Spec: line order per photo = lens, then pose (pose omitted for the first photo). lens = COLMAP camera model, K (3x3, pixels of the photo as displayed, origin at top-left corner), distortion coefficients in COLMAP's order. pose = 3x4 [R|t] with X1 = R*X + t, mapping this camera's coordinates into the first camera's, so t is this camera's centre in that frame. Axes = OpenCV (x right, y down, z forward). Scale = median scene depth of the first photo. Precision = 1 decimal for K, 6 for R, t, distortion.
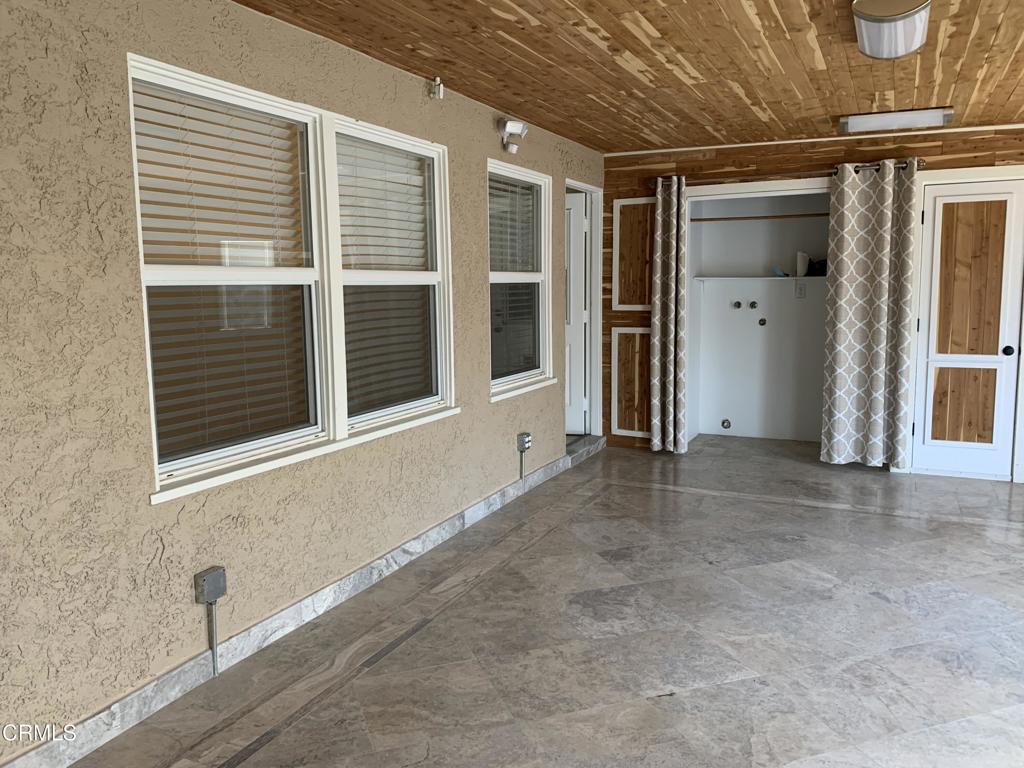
lens RADIAL K [[777.2, 0, 508.4], [0, 777.2, 375.5], [0, 0, 1]] dist [0.028488, -0.040902]
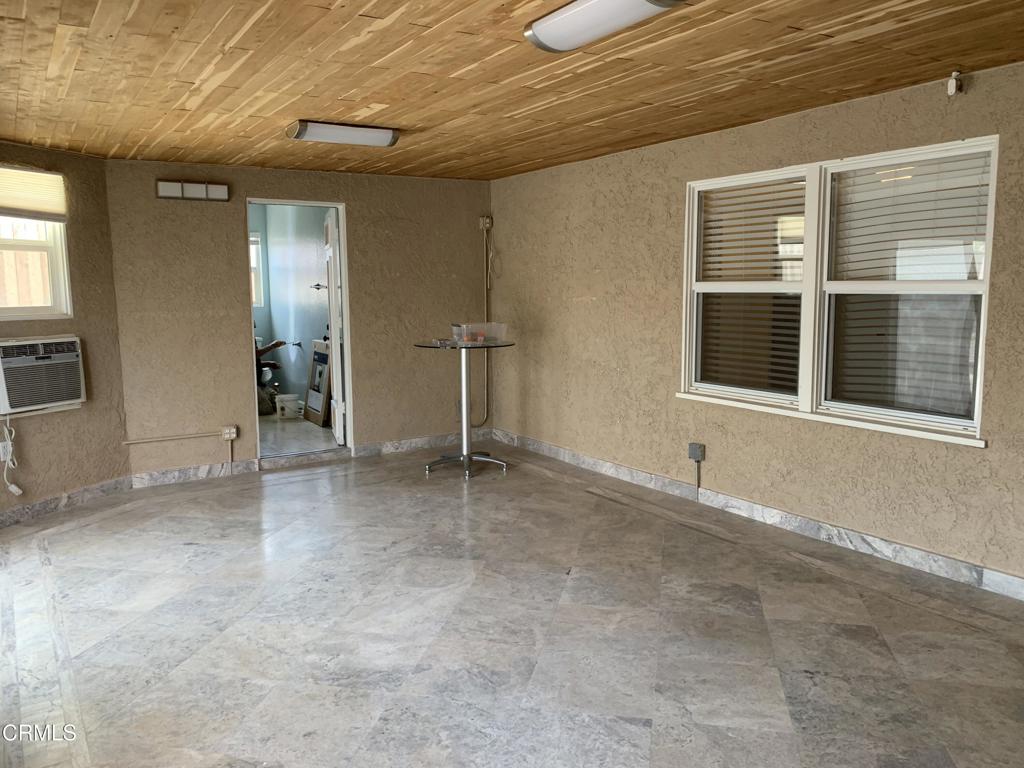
lens RADIAL K [[777.2, 0, 511.8], [0, 777.2, 379.2], [0, 0, 1]] dist [0.028488, -0.040902]
pose [[-0.507974, 0.119927, -0.852983, 0.984799], [-0.087728, 0.977908, 0.189735, -0.151896], [0.856893, 0.171211, -0.486231, 1.036445]]
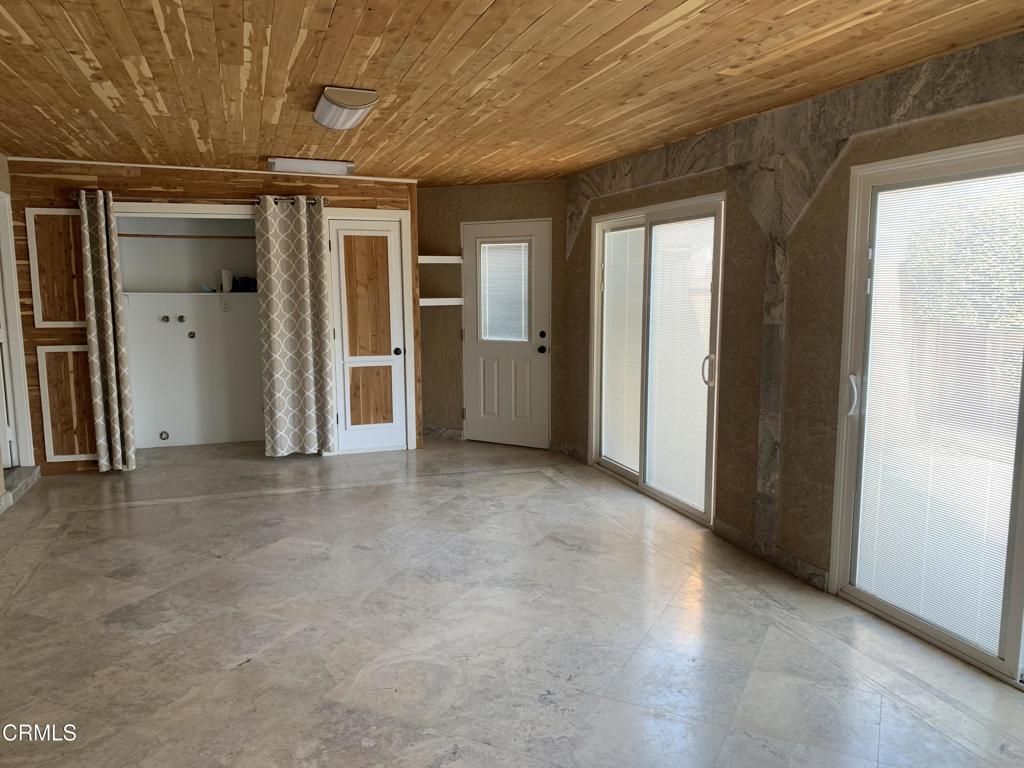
lens RADIAL K [[777.2, 0, 501.5], [0, 777.2, 392.4], [0, 0, 1]] dist [0.028488, -0.040902]
pose [[0.712128, -0.087925, 0.696522, -0.199999], [0.078165, 0.995888, 0.045800, -0.011645], [-0.697685, 0.021828, 0.716072, -0.076597]]
